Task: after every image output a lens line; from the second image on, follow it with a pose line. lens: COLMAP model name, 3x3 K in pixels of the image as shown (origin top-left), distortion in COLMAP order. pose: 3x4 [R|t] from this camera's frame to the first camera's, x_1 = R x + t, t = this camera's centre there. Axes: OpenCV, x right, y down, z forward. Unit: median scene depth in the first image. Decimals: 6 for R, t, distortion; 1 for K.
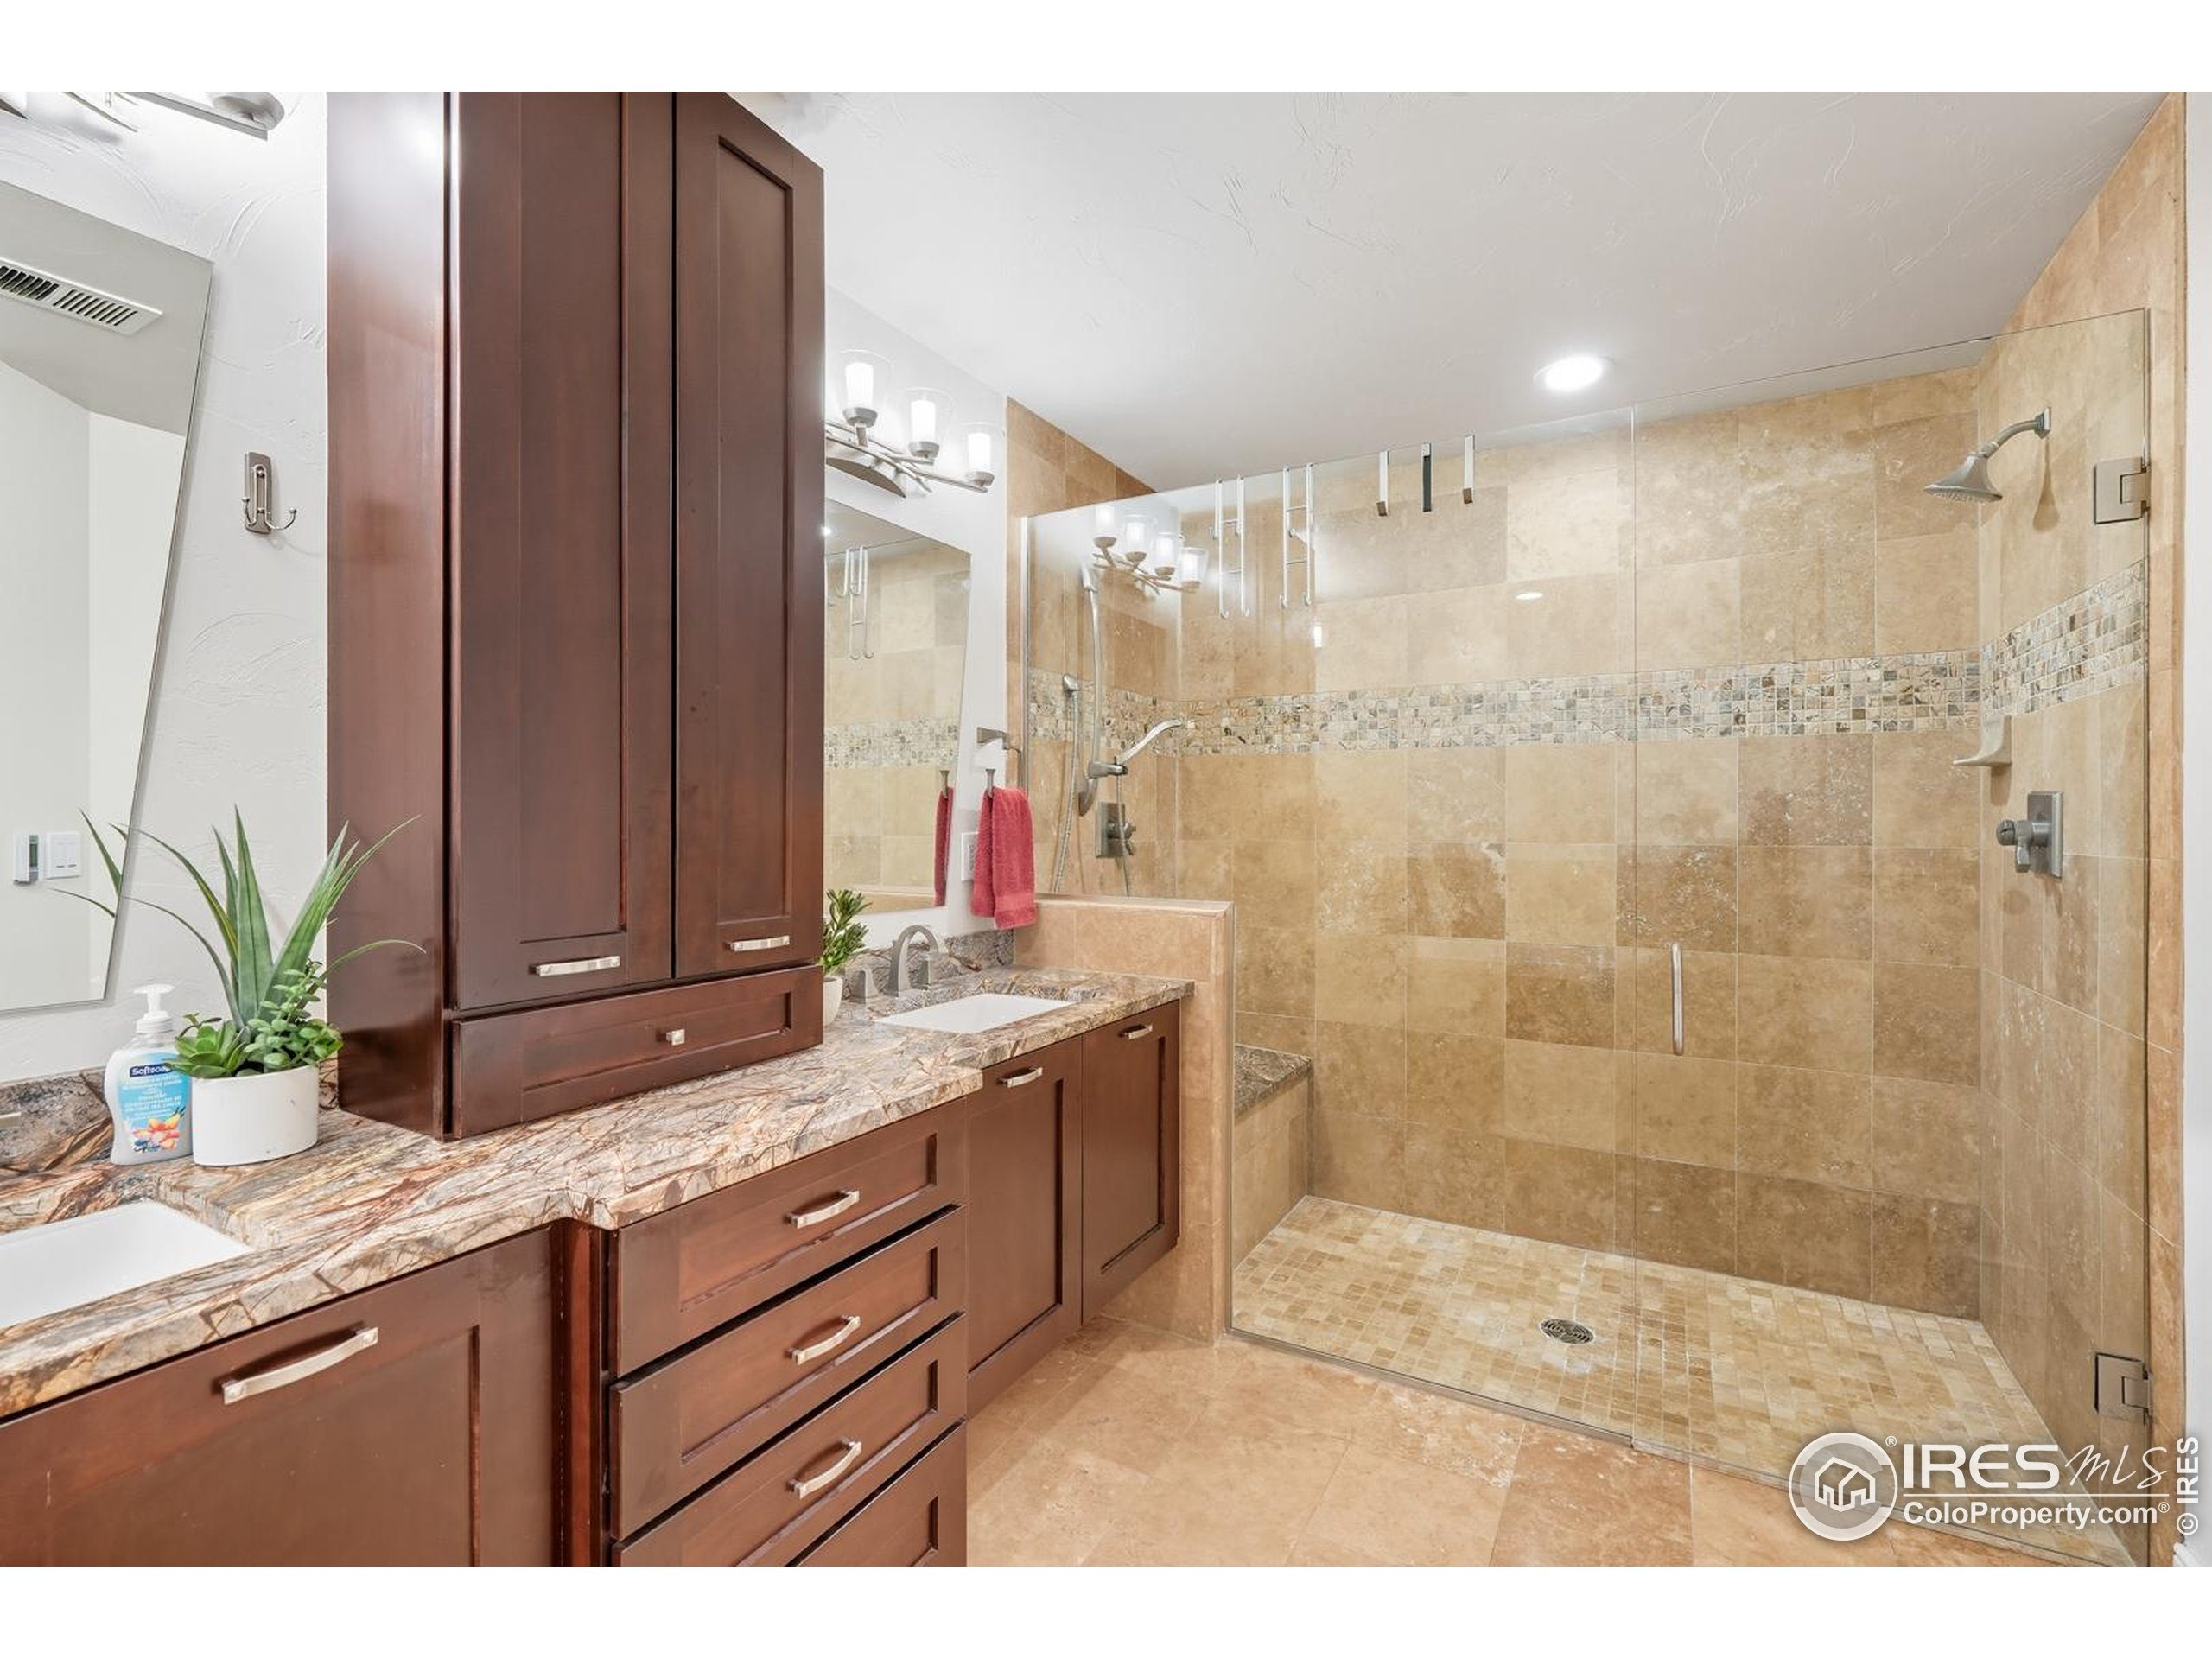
lens RADIAL K [[999.8, 0, 1106.0], [0, 999.8, 829.5], [0, 0, 1]] dist [-0.001301, -0.000308]
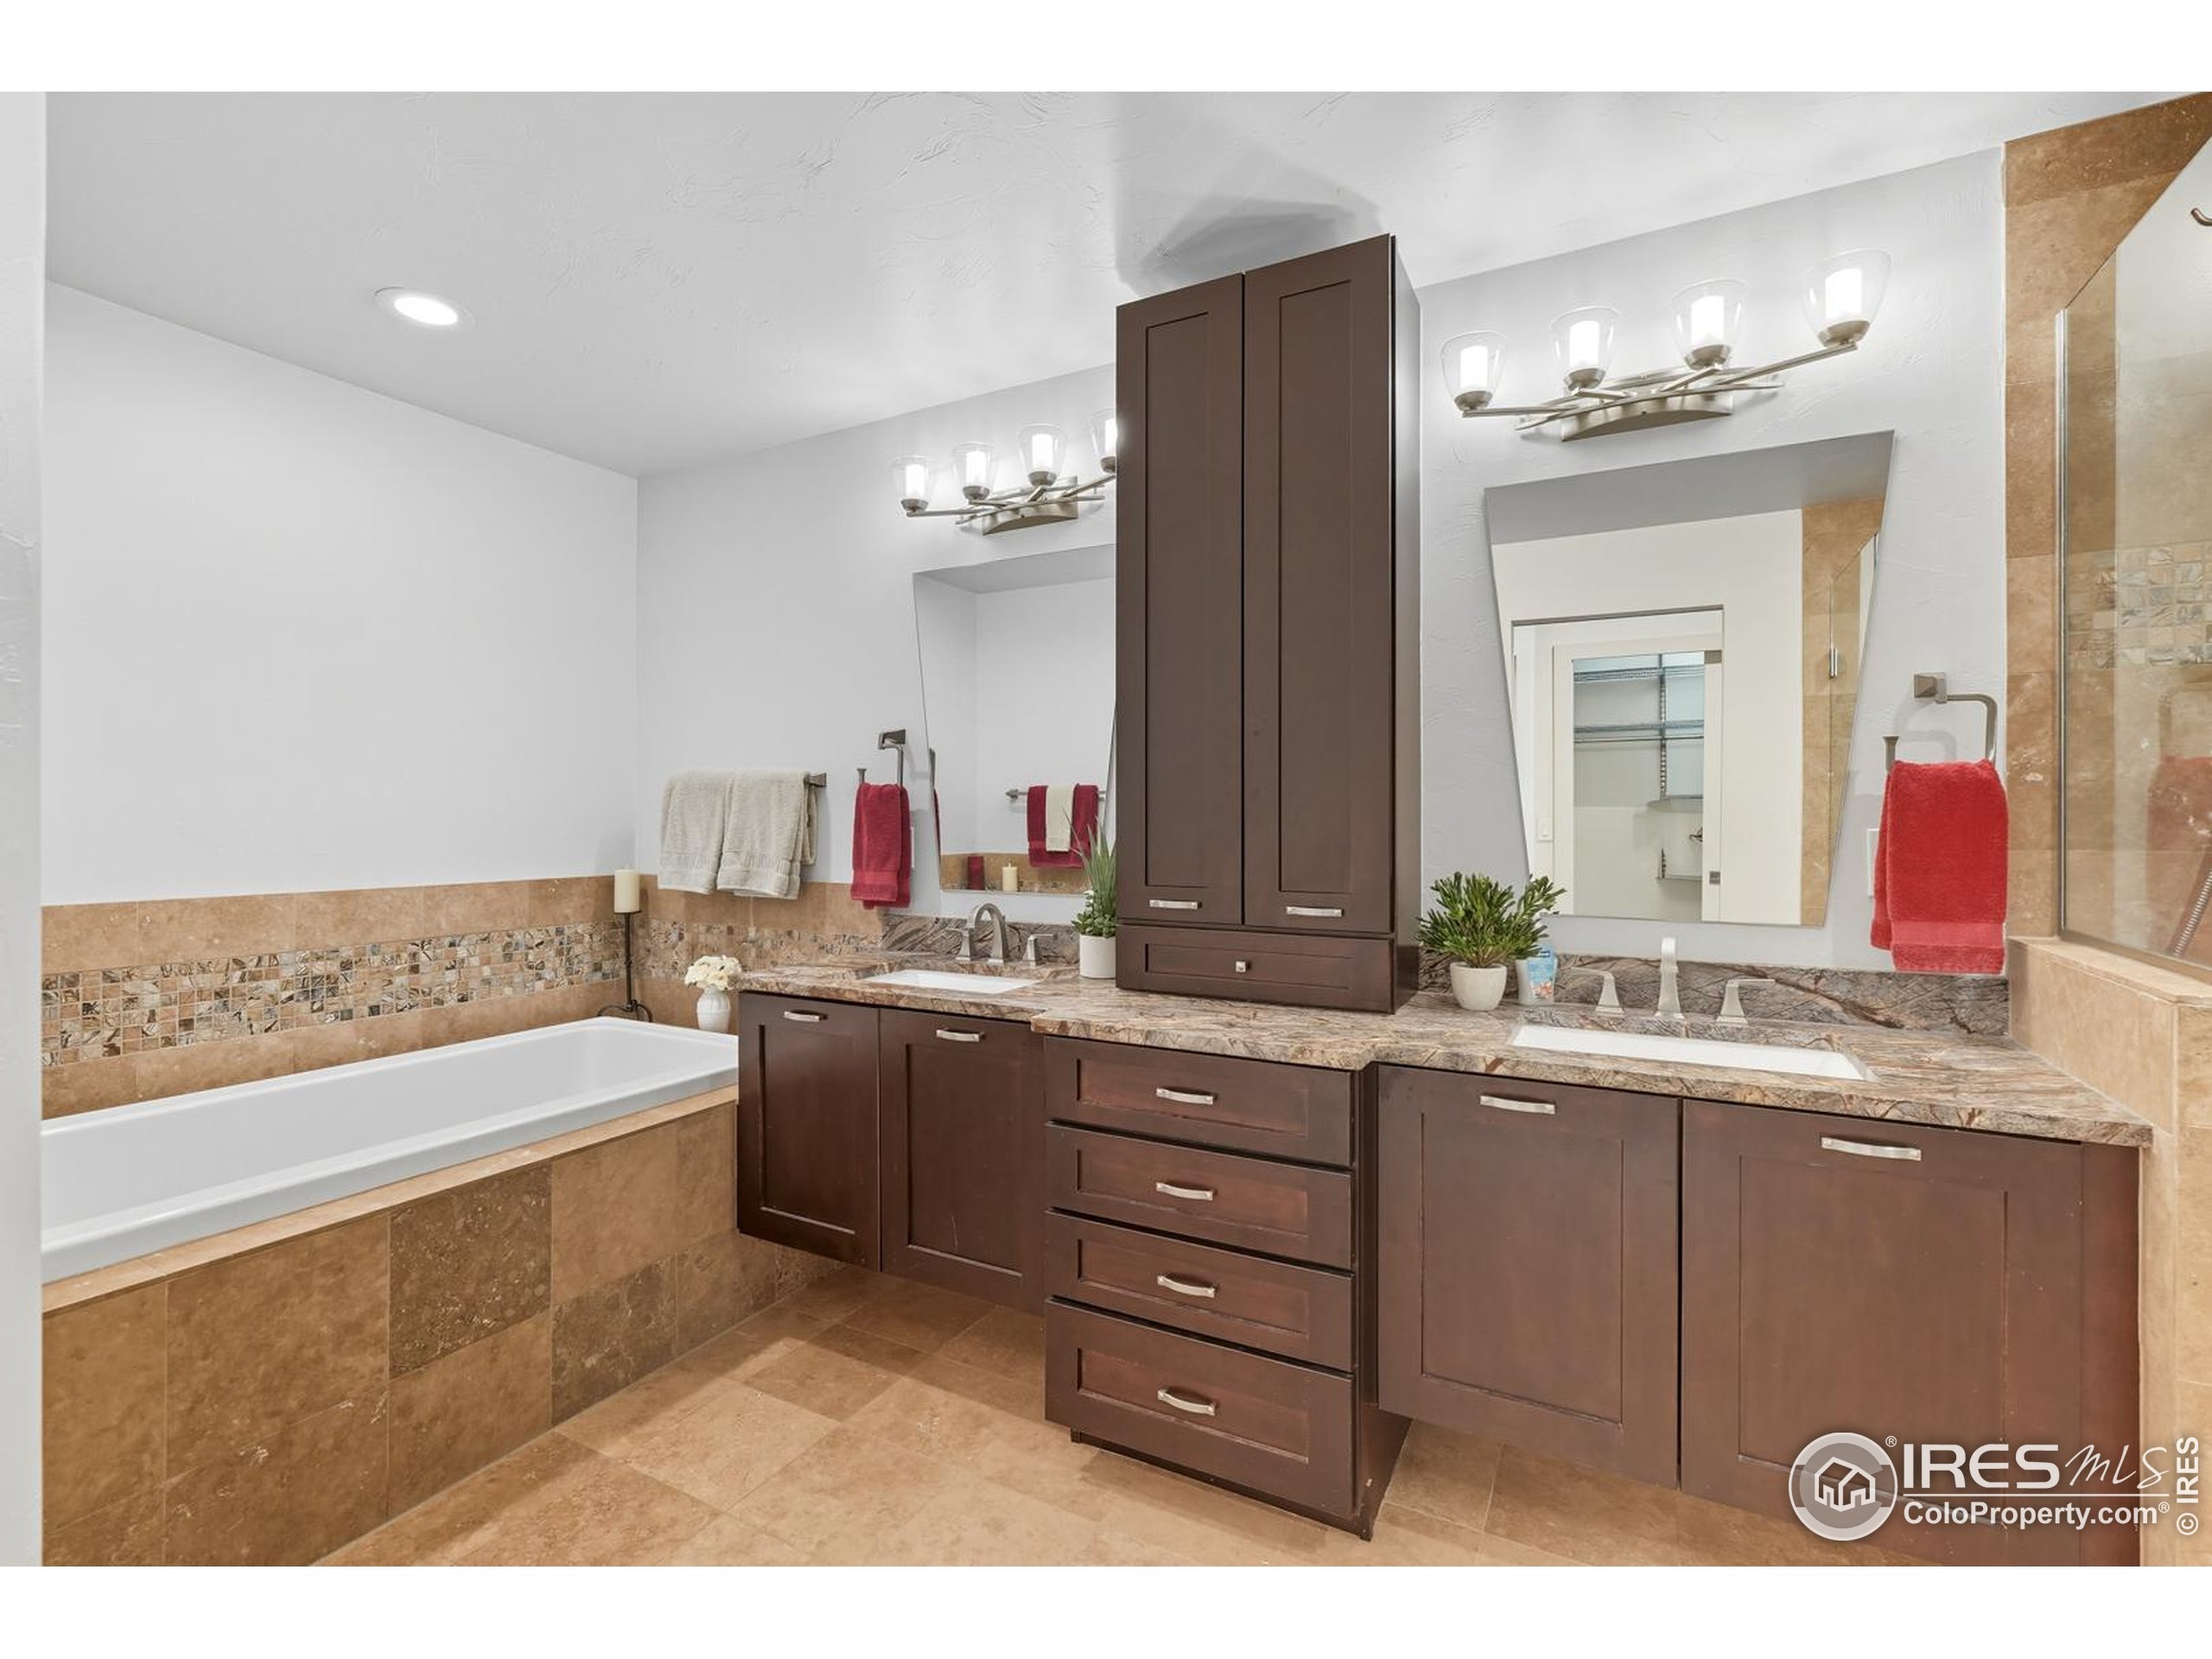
lens RADIAL K [[999.8, 0, 1106.0], [0, 999.8, 829.5], [0, 0, 1]] dist [-0.001301, -0.000308]
pose [[0.018742, 0.008756, -0.999786, 0.739815], [-0.004431, 0.999953, 0.008674, -0.000292], [0.999815, 0.004267, 0.018780, 0.580315]]
